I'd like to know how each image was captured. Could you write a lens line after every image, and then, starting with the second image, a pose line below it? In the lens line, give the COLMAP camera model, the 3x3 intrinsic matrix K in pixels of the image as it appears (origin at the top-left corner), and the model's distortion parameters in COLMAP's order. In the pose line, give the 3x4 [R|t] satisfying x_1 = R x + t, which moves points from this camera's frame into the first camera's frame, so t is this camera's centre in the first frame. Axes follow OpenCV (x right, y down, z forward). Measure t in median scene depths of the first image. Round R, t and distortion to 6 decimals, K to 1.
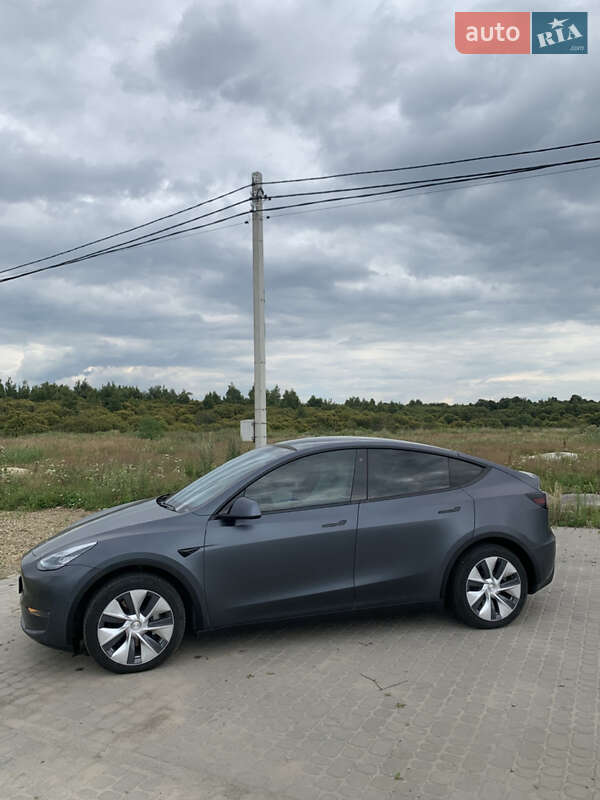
lens RADIAL K [[608.2, 0, 300.0], [0, 608.2, 400.0], [0, 0, 1]] dist [0.061048, -0.086425]
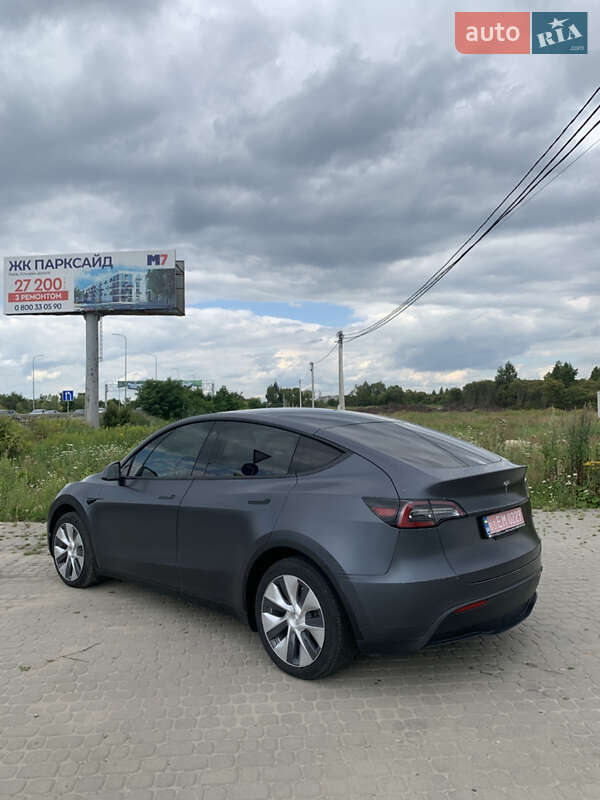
lens RADIAL K [[608.2, 0, 300.0], [0, 608.2, 400.0], [0, 0, 1]] dist [0.061048, -0.086425]
pose [[0.509524, -0.004436, -0.860445, 0.944238], [0.038901, 0.999083, 0.017885, 0.039861], [0.859577, -0.042585, 0.509229, 0.663967]]
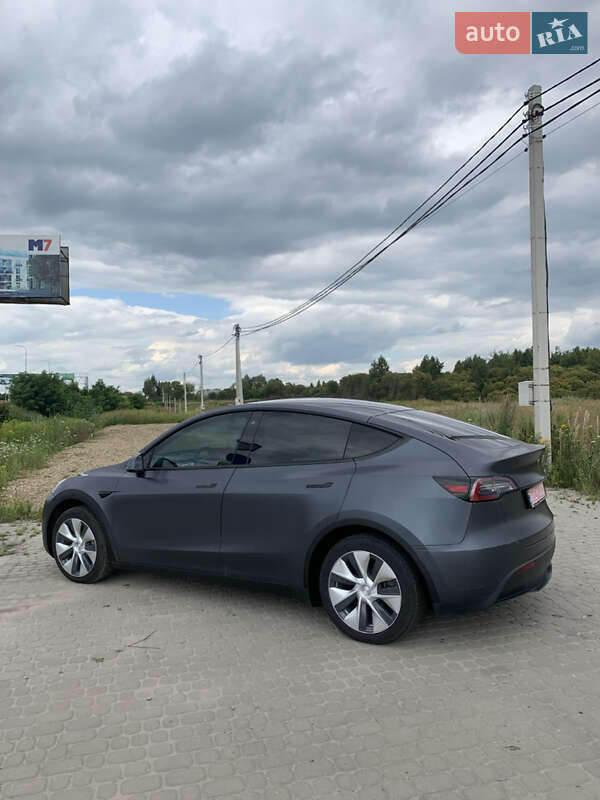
lens RADIAL K [[608.2, 0, 300.0], [0, 608.2, 400.0], [0, 0, 1]] dist [0.061048, -0.086425]
pose [[0.669481, -0.000671, -0.742829, 0.847220], [0.042328, 0.998409, 0.037246, 0.032996], [0.741622, -0.056378, 0.668445, 0.440263]]
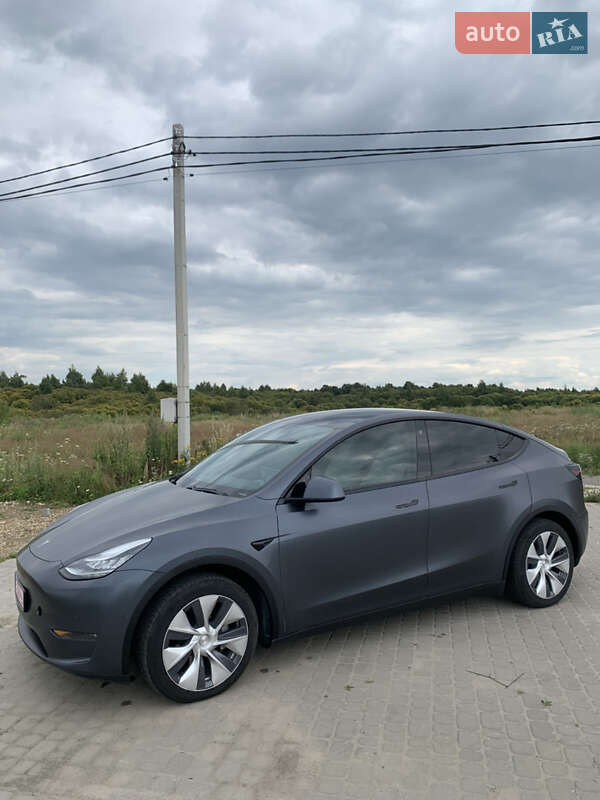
lens RADIAL K [[608.2, 0, 300.0], [0, 608.2, 400.0], [0, 0, 1]] dist [0.061048, -0.086425]
pose [[0.969071, -0.000064, 0.246781, -0.297104], [-0.005925, 0.999706, 0.023525, 0.031304], [-0.246710, -0.024260, 0.968786, 0.178268]]
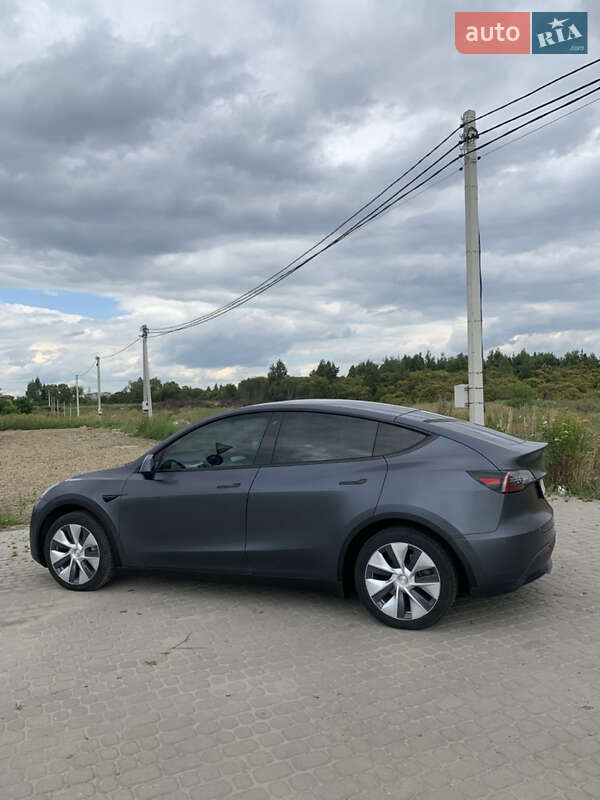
lens RADIAL K [[608.2, 0, 300.0], [0, 608.2, 400.0], [0, 0, 1]] dist [0.061048, -0.086425]
pose [[0.786035, -0.005374, -0.618158, 0.725796], [0.036792, 0.998596, 0.038103, 0.028561], [0.617086, -0.052694, 0.785130, 0.285967]]
